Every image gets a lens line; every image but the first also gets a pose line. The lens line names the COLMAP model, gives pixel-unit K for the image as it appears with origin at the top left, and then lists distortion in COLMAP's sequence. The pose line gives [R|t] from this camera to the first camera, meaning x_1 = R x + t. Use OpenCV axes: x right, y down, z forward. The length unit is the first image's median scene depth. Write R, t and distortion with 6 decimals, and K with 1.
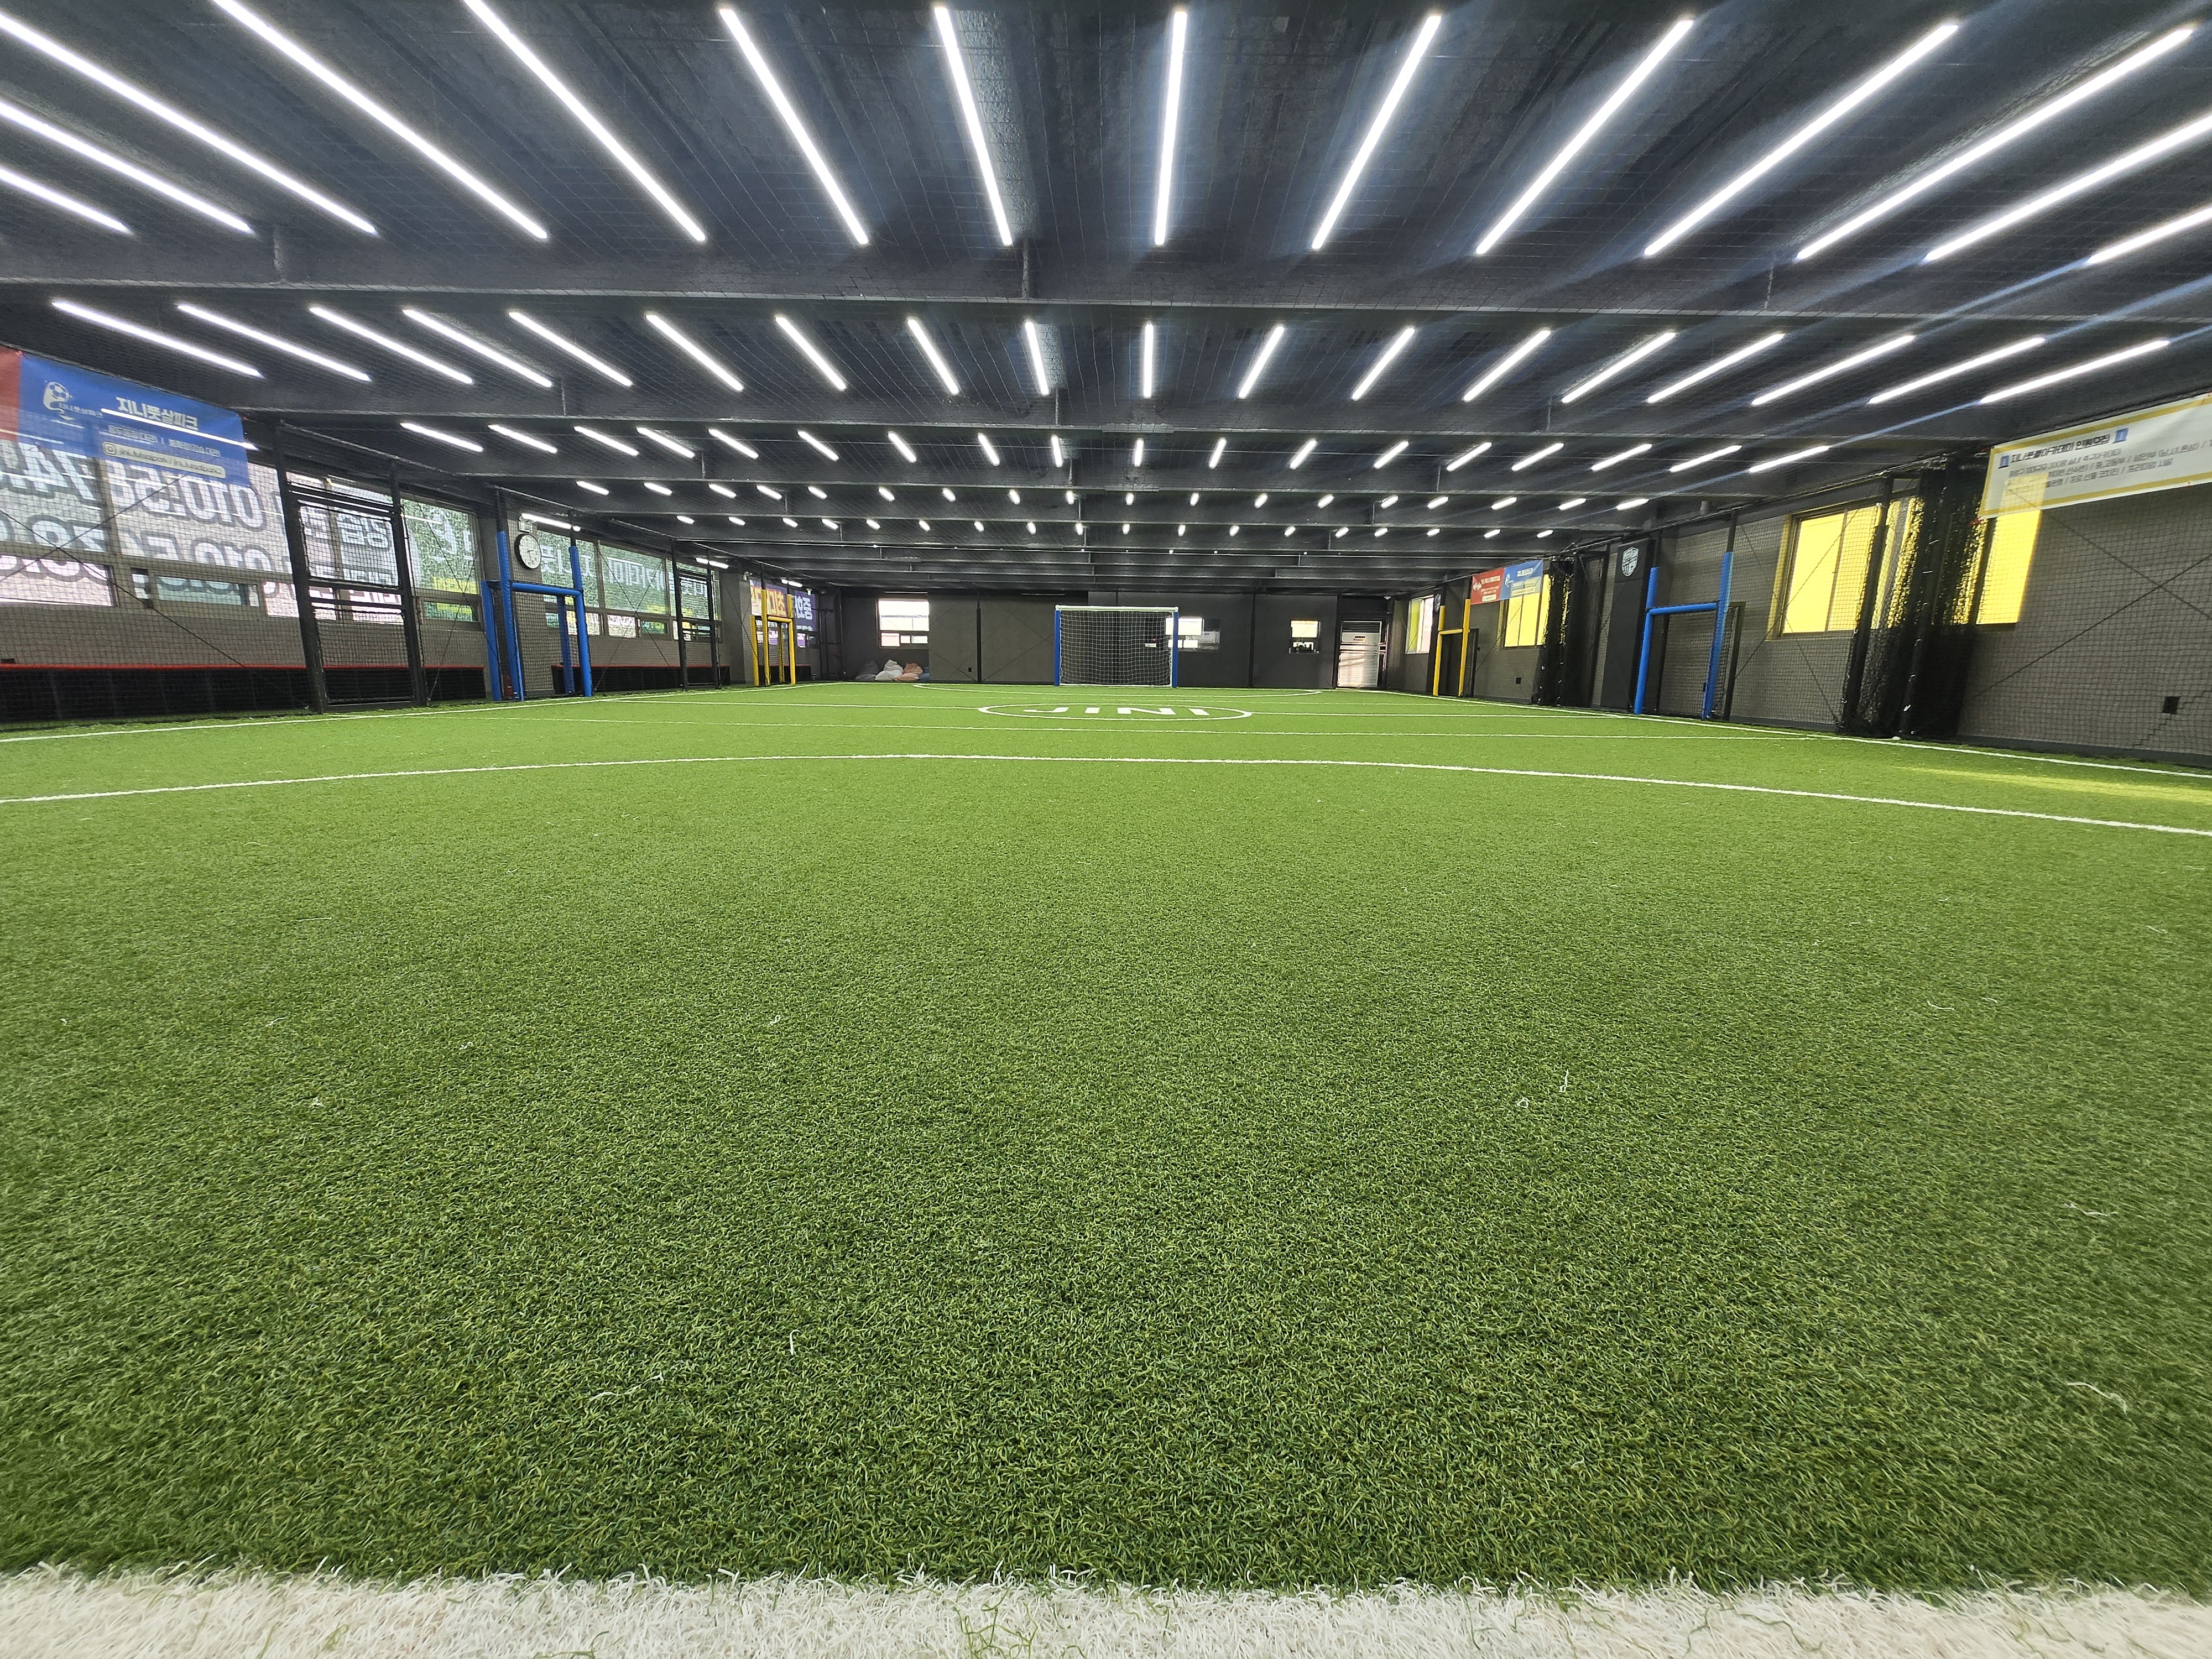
lens RADIAL K [[883.5, 0, 1137.6], [0, 883.5, 823.8], [0, 0, 1]] dist [0.009935, -0.000053]
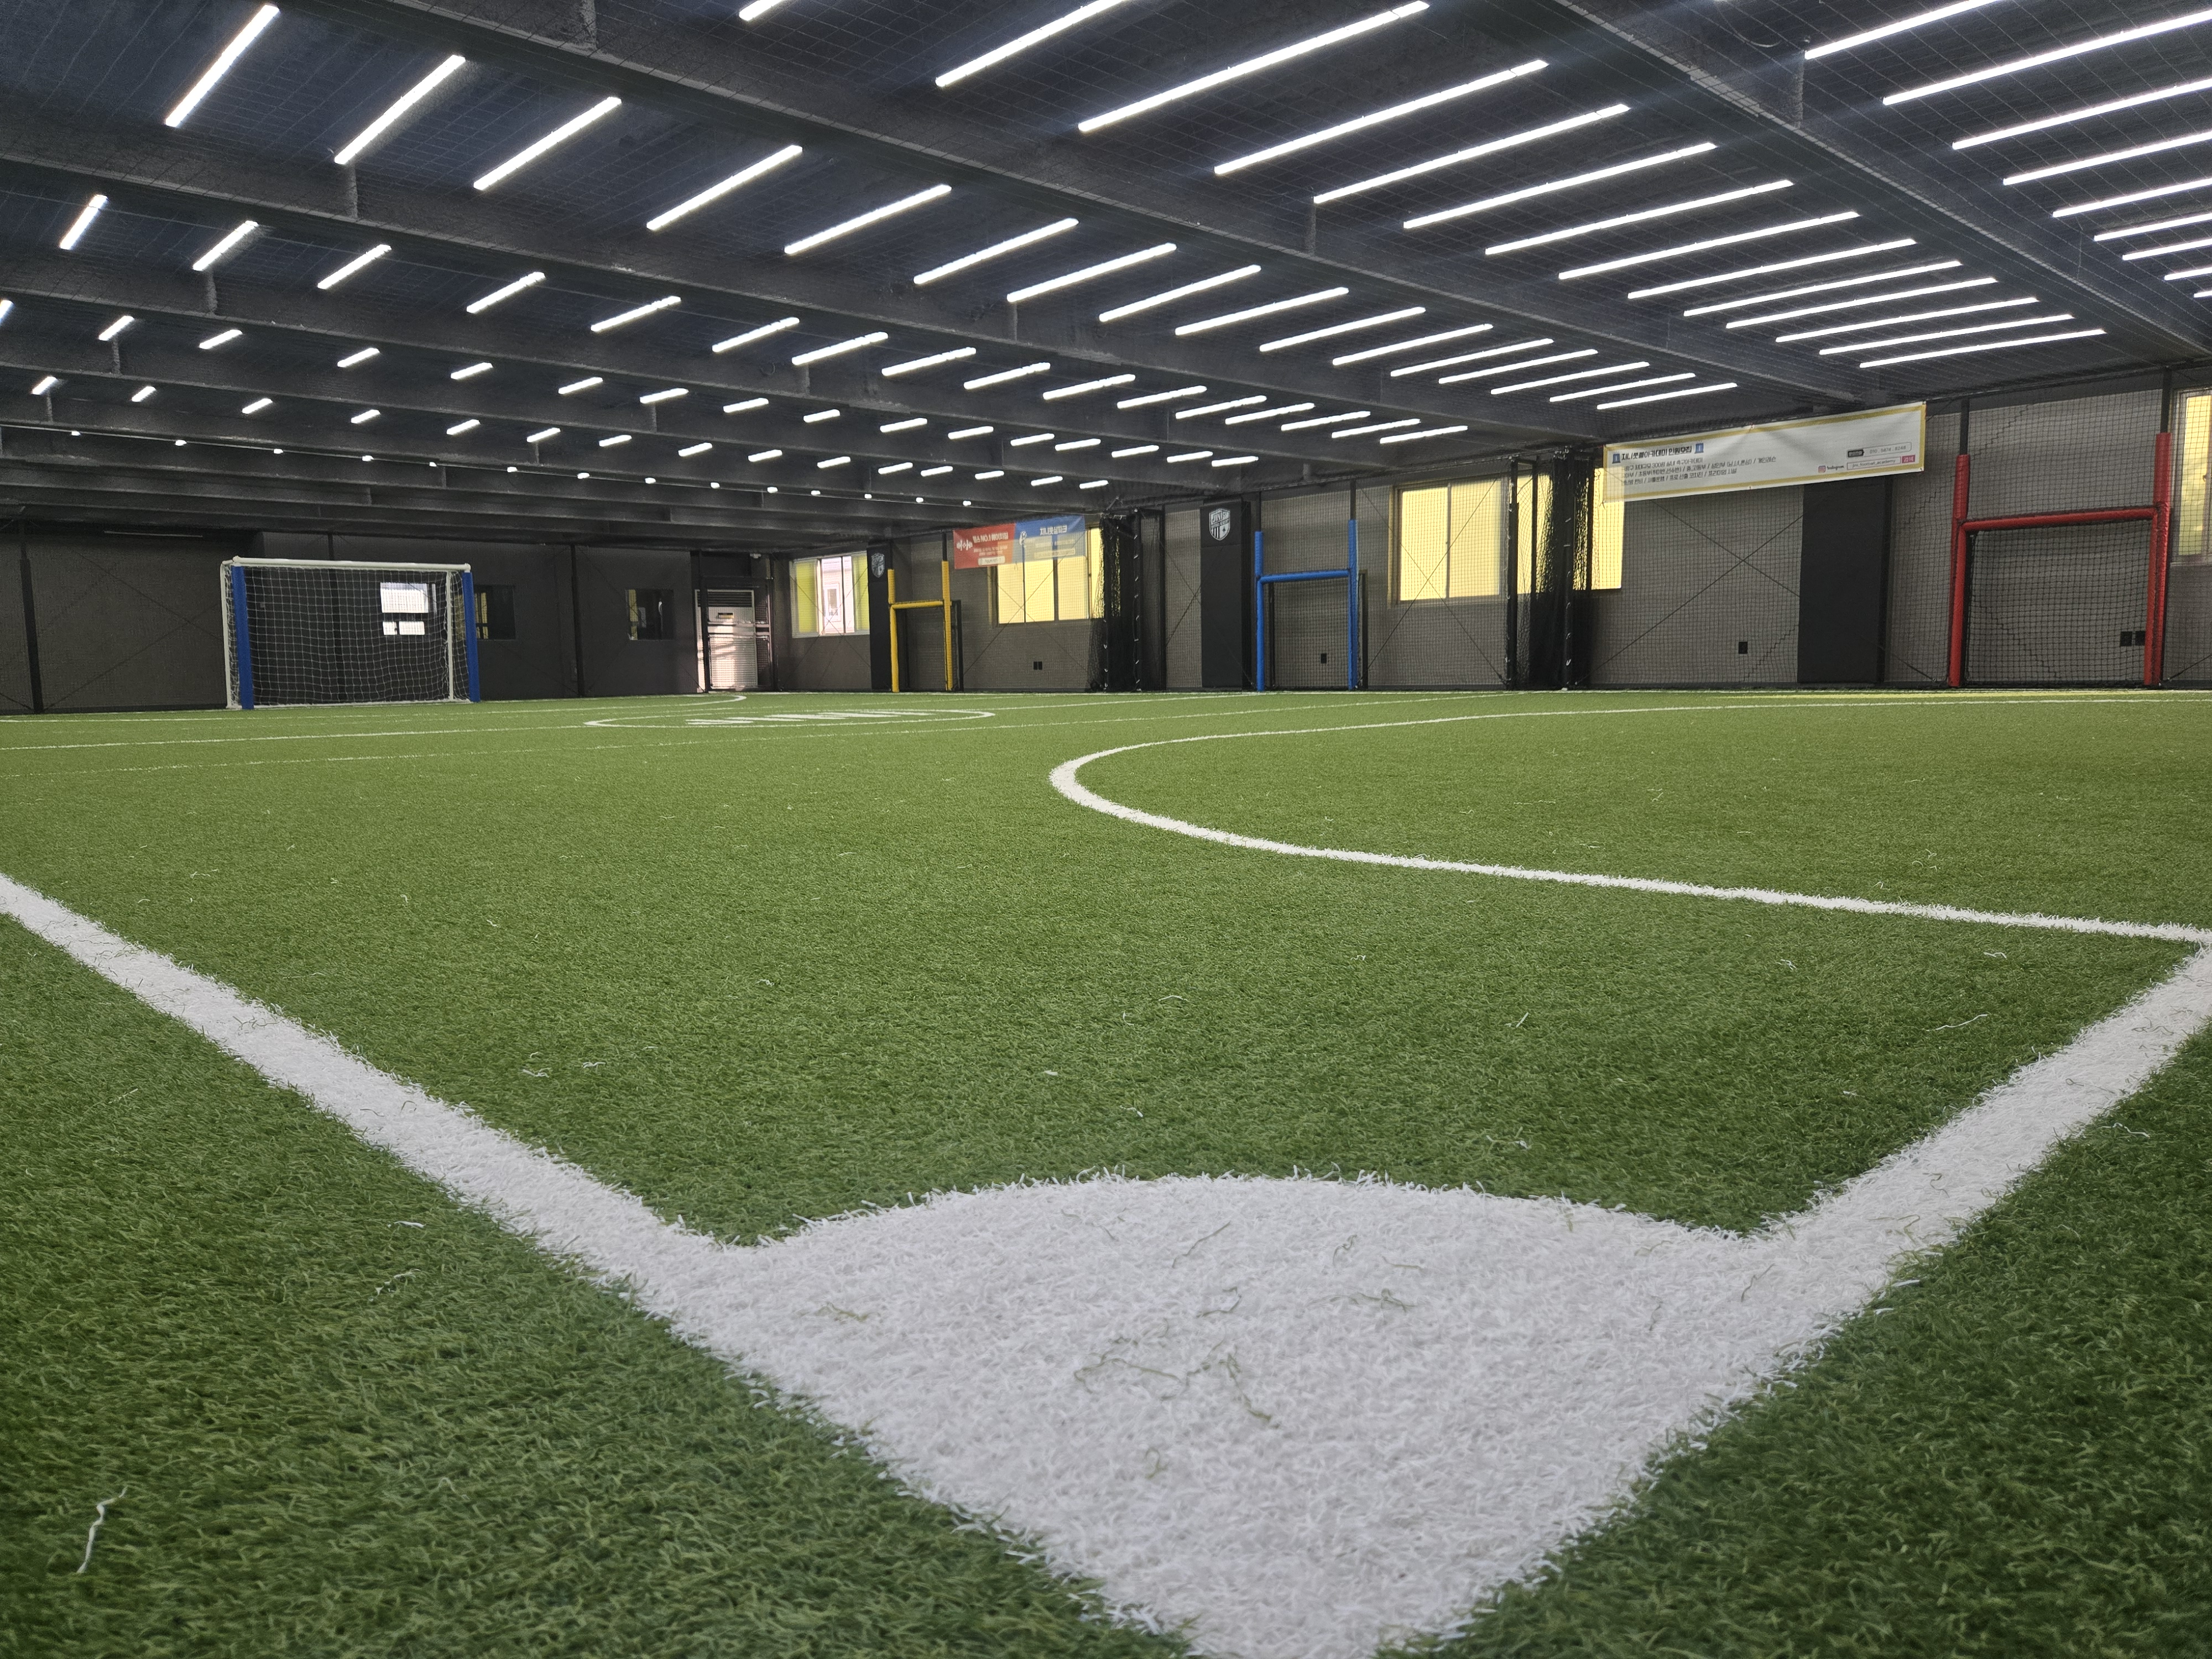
lens RADIAL K [[1480.3, 0, 1096.8], [0, 1480.3, 825.4], [0, 0, 1]] dist [0.033992, -0.000564]
pose [[0.751373, -0.100647, 0.652157, -0.288867], [0.147341, 0.988937, -0.017136, 0.006174], [-0.643218, 0.108965, 0.757890, -0.008796]]
